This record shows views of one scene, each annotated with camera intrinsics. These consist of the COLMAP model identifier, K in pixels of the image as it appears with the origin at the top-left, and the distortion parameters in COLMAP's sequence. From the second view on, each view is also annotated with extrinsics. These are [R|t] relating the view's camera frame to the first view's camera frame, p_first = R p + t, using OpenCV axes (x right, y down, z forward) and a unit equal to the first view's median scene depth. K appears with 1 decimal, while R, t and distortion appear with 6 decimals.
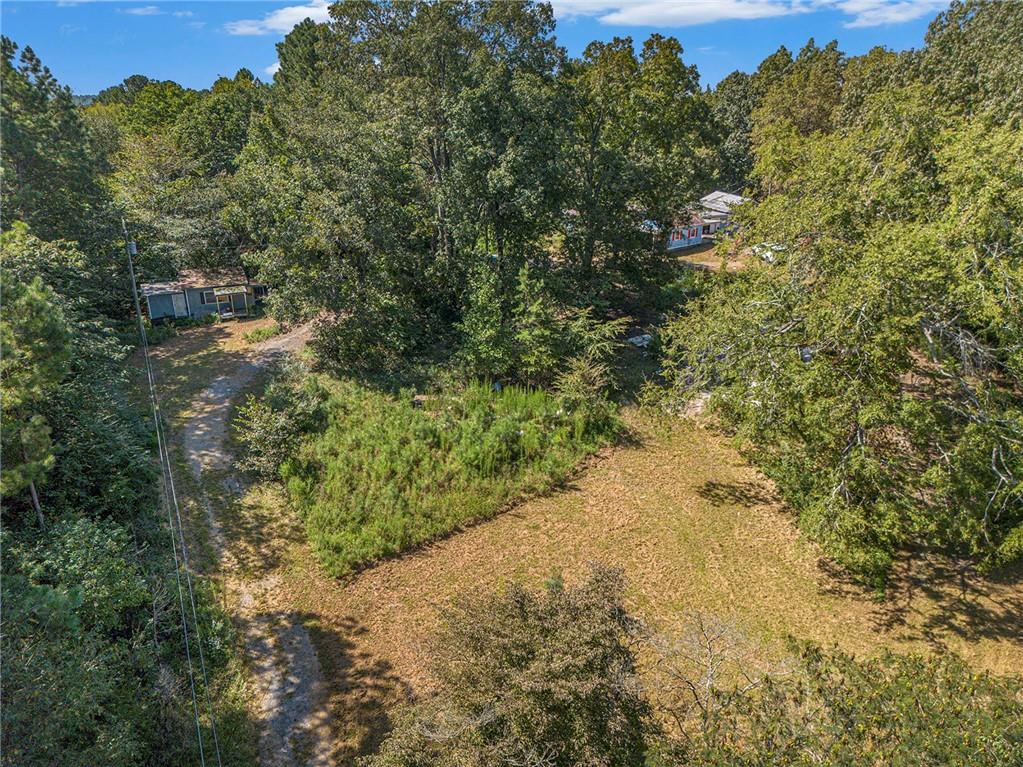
lens RADIAL K [[716.5, 0, 513.5], [0, 716.5, 383.0], [0, 0, 1]] dist [0.023369, 0.000992]
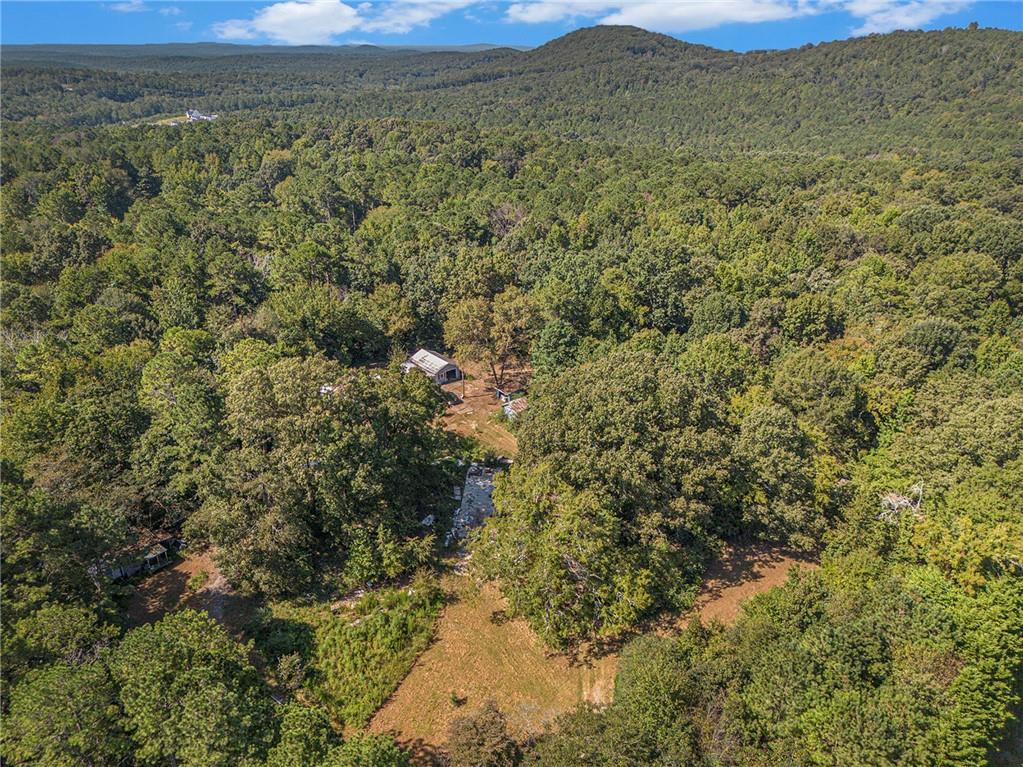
lens RADIAL K [[716.5, 0, 512.0], [0, 716.5, 385.1], [0, 0, 1]] dist [0.023369, 0.000992]
pose [[0.900633, -0.197303, 0.387211, -0.399189], [0.182149, 0.980340, 0.075862, -0.727731], [-0.394566, 0.002207, 0.918865, -1.071070]]
